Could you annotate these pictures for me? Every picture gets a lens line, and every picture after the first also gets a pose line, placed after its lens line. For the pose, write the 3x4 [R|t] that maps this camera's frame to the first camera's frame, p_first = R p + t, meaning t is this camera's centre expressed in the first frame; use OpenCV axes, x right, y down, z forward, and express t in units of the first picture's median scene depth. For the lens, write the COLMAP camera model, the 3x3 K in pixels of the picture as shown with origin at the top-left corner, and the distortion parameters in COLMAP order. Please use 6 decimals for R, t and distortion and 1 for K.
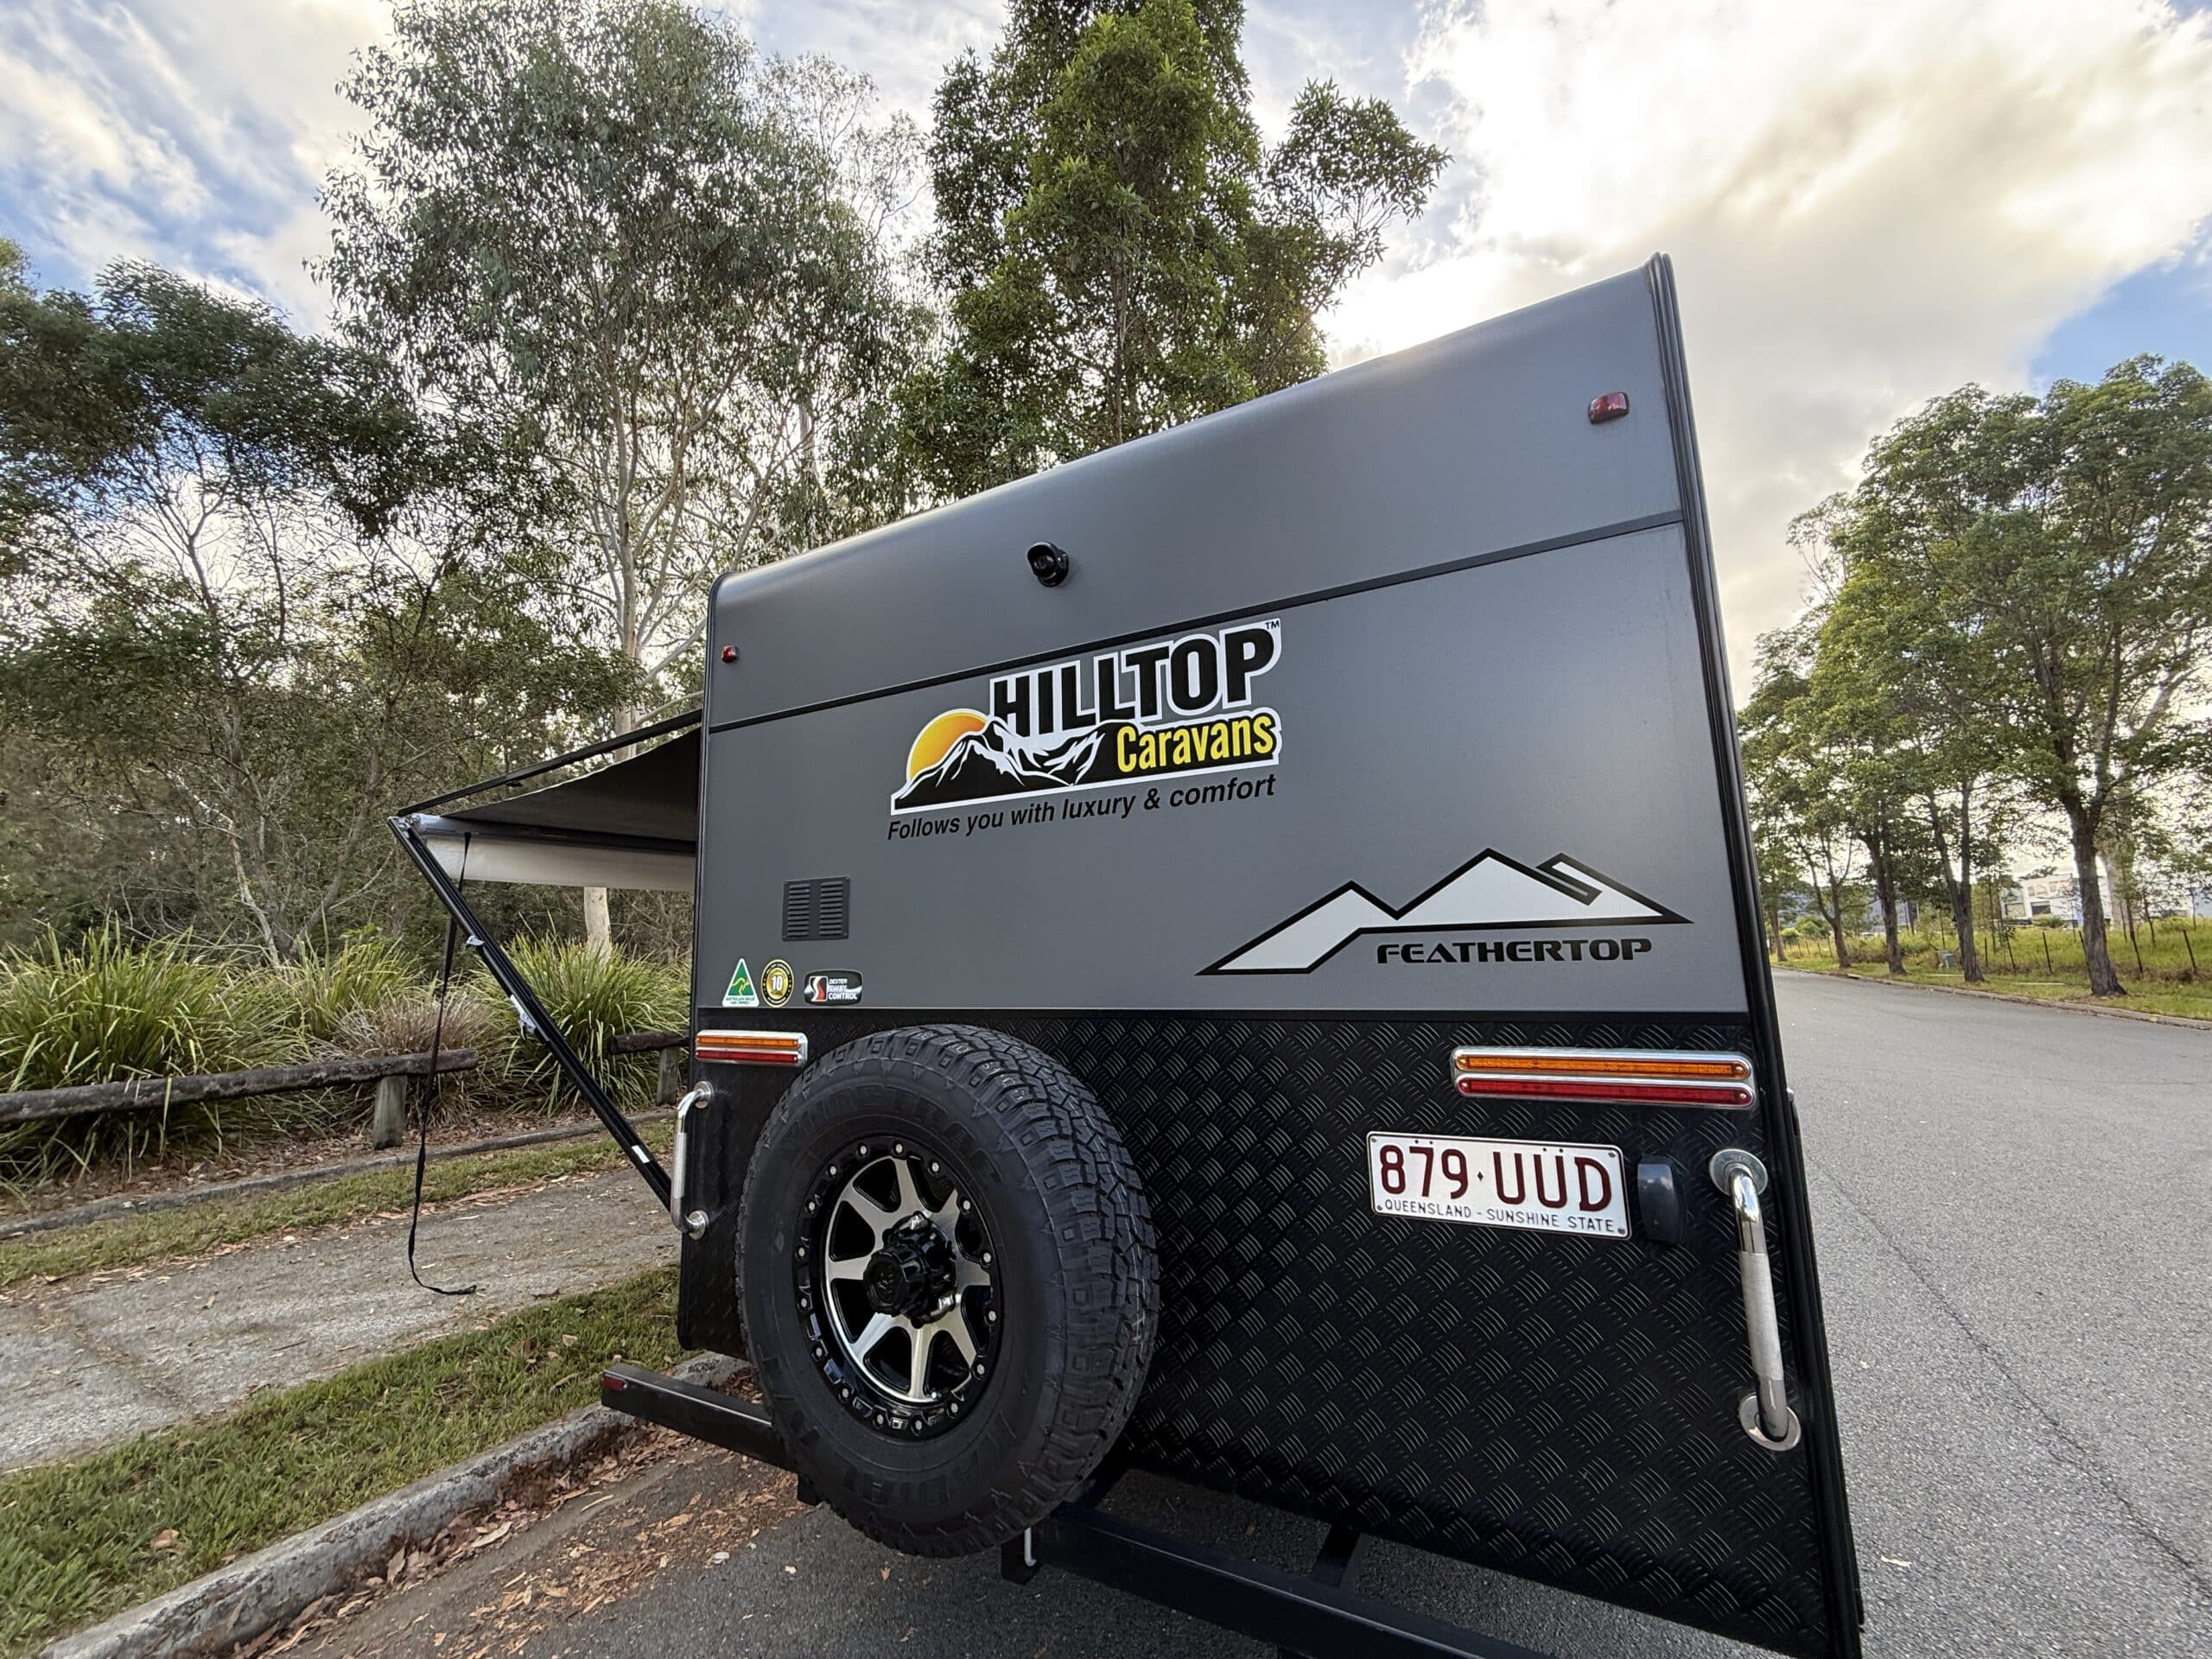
lens RADIAL K [[878.3, 0, 1109.5], [0, 878.3, 829.6], [0, 0, 1]] dist [0.001705, -0.000677]
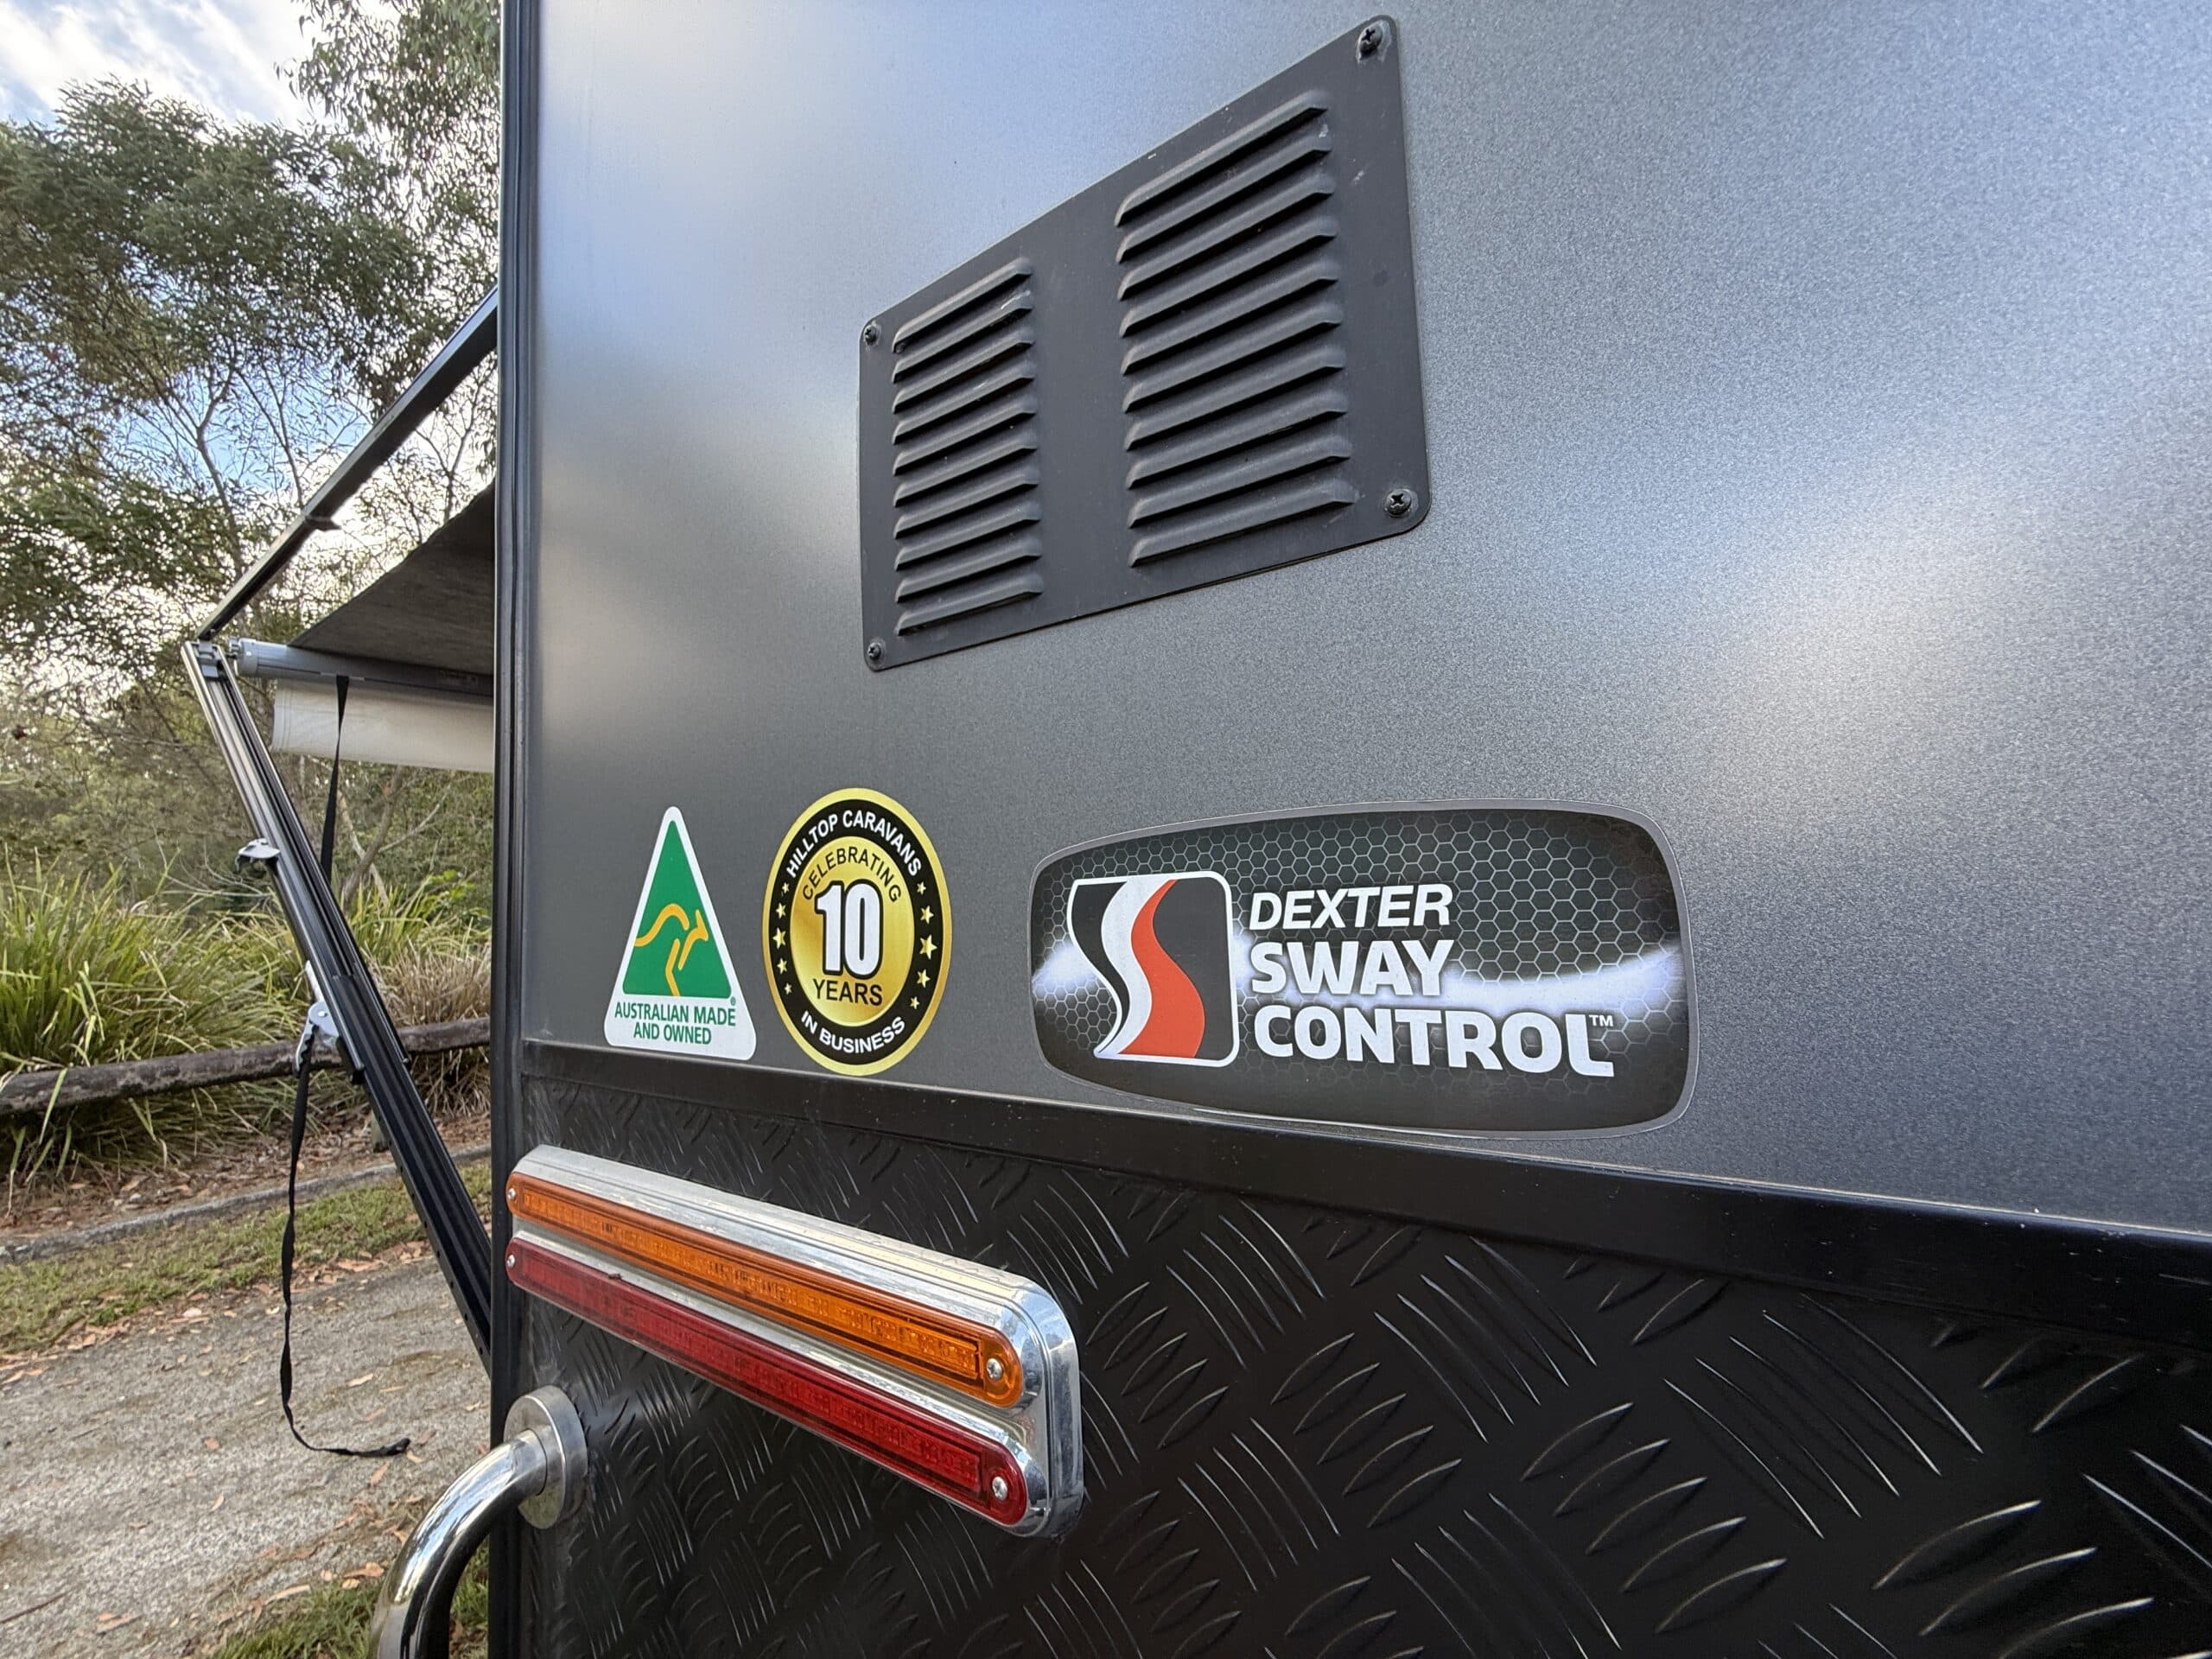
lens RADIAL K [[878.3, 0, 1103.6], [0, 878.3, 830.3], [0, 0, 1]] dist [0.001705, -0.000677]
pose [[0.994175, -0.026560, -0.104455, -0.154728], [0.033688, 0.997179, 0.067078, 0.072655], [0.102378, -0.070206, 0.992265, 0.417046]]
